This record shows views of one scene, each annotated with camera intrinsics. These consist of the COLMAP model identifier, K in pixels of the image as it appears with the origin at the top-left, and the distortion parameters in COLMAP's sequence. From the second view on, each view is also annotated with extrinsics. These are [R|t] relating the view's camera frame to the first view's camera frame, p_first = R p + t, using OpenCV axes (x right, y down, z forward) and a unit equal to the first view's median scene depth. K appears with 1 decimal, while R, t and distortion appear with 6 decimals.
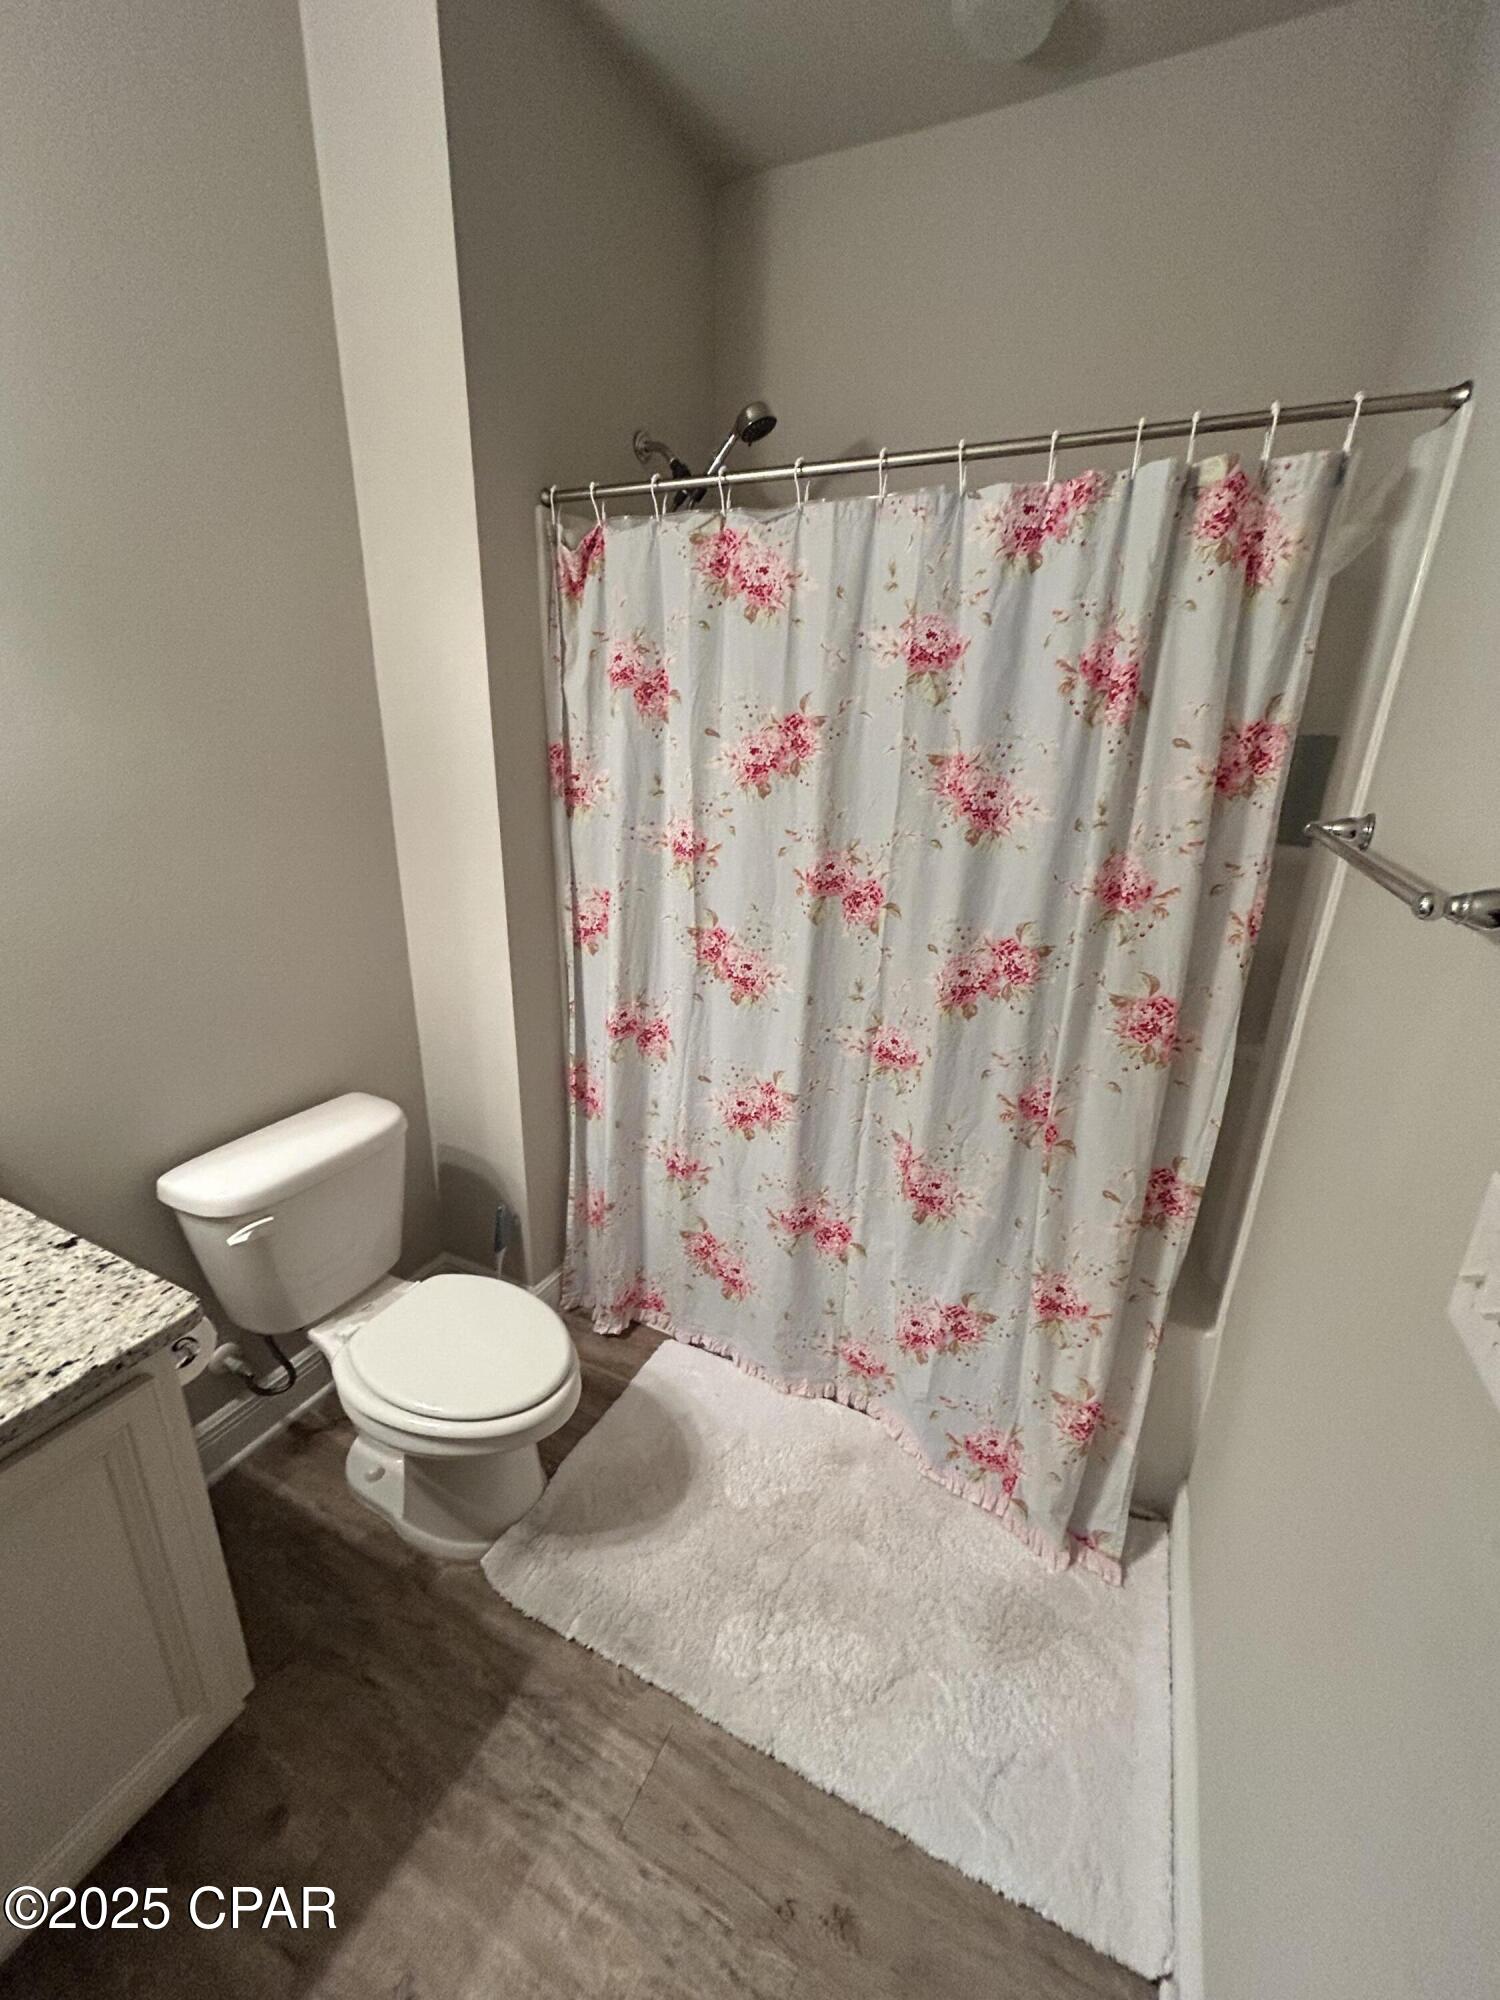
lens RADIAL K [[809.1, 0, 749.5], [0, 809.1, 1000.0], [0, 0, 1]] dist [-0.000131, -0.000208]
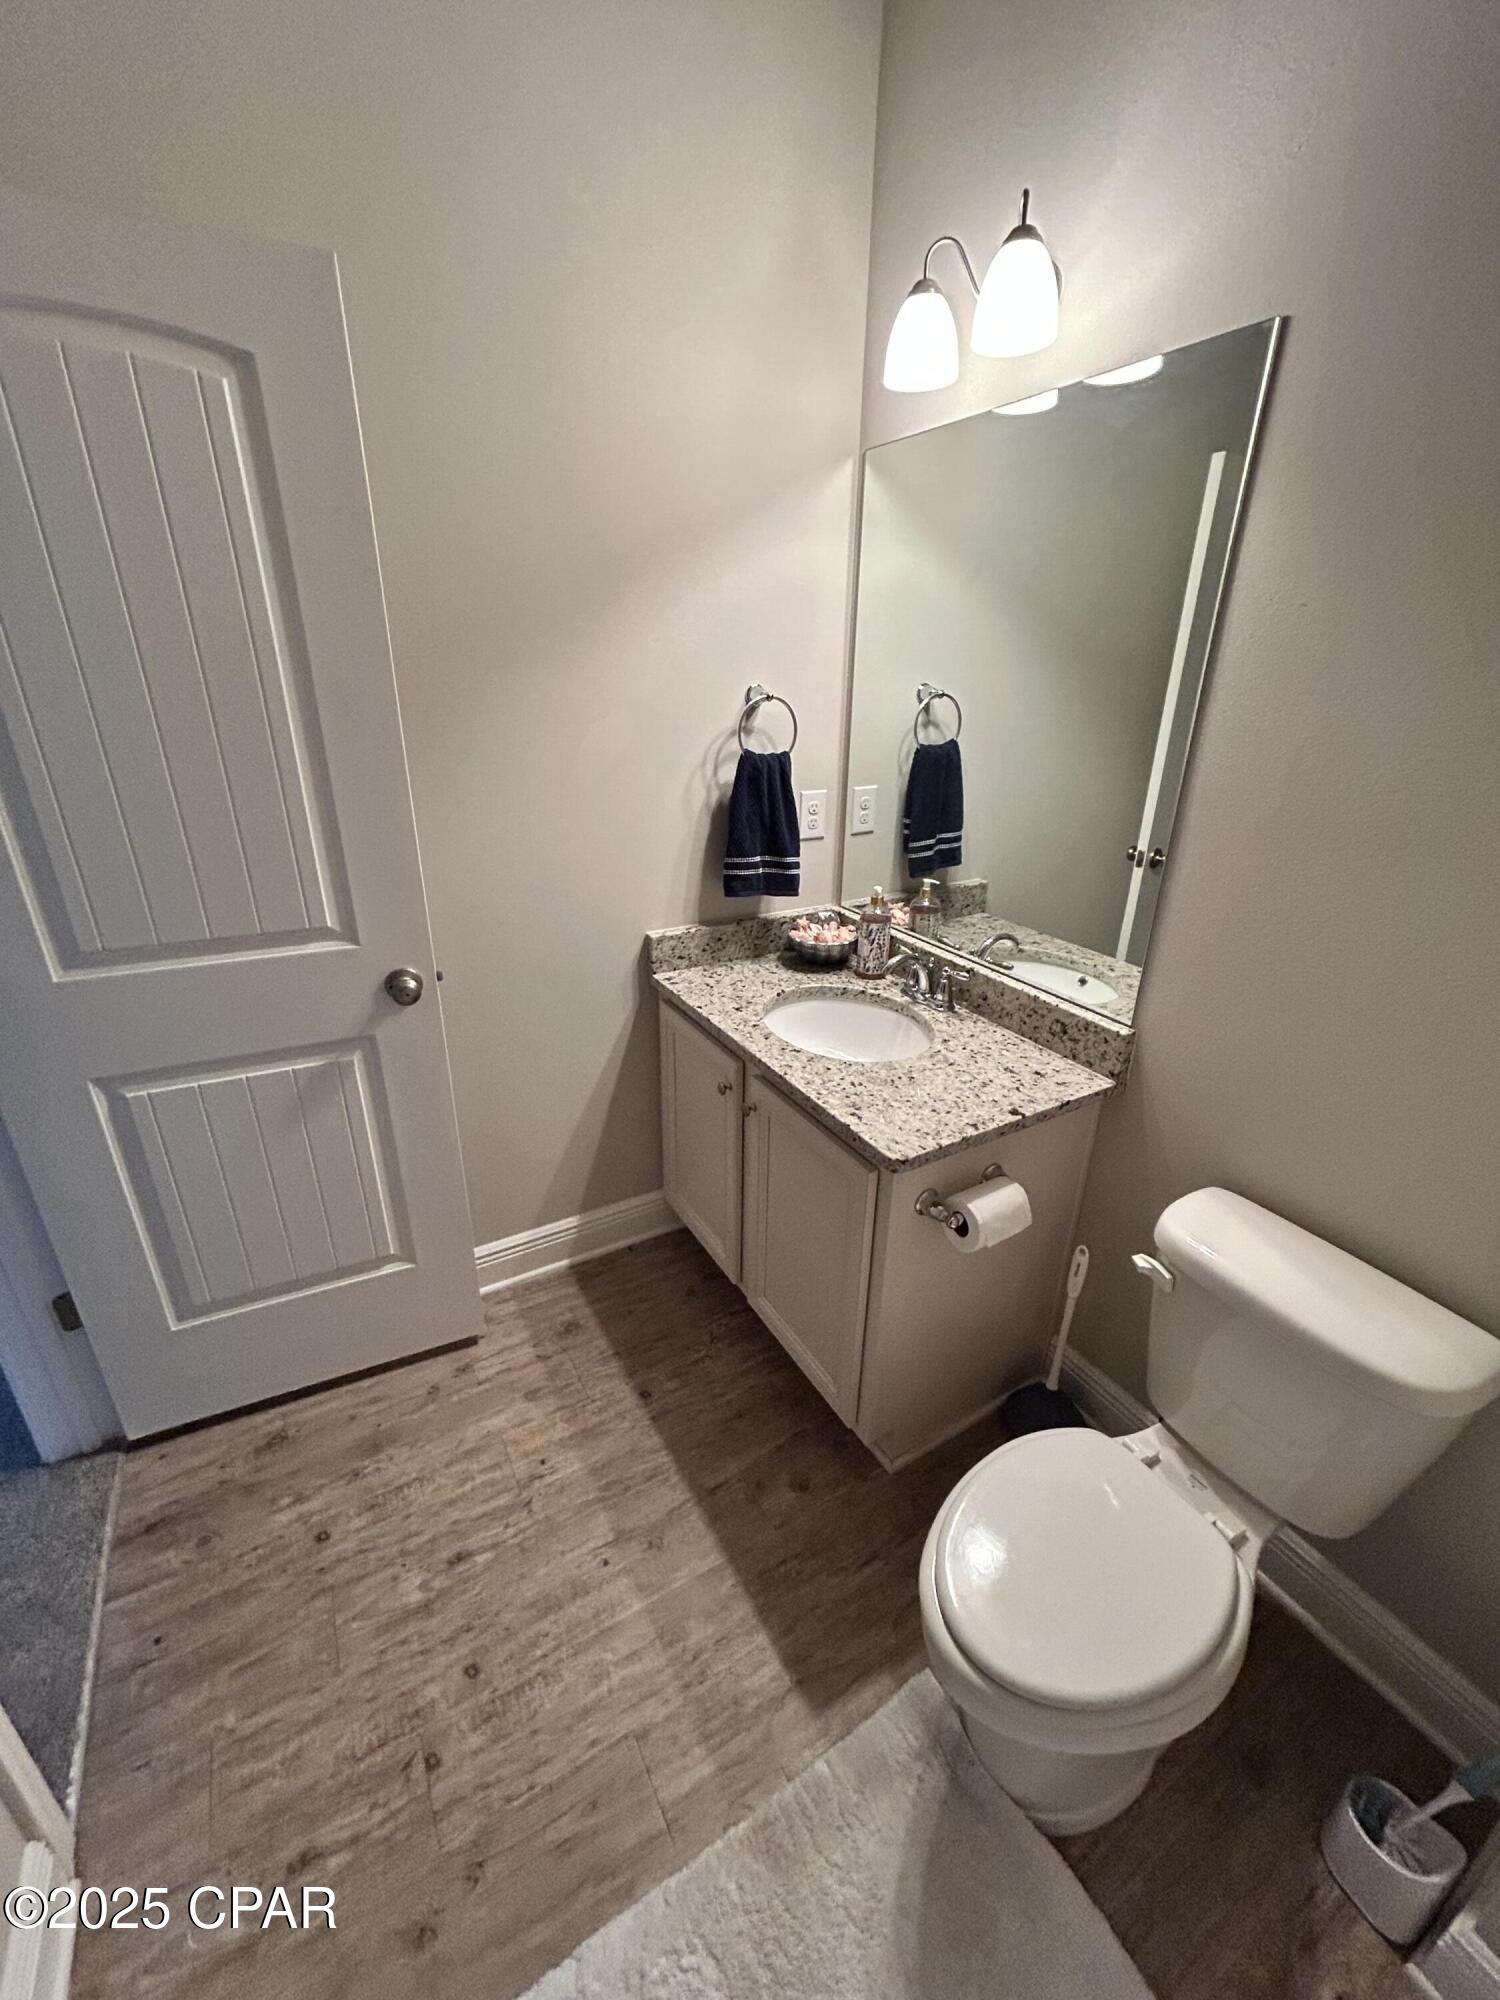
lens RADIAL K [[809.1, 0, 753.9], [0, 809.1, 998.2], [0, 0, 1]] dist [-0.000131, -0.000208]
pose [[-0.548740, 0.284918, -0.785943, 0.325564], [-0.296055, 0.812975, 0.501421, -0.358082], [0.781816, 0.507832, -0.361761, 1.052163]]
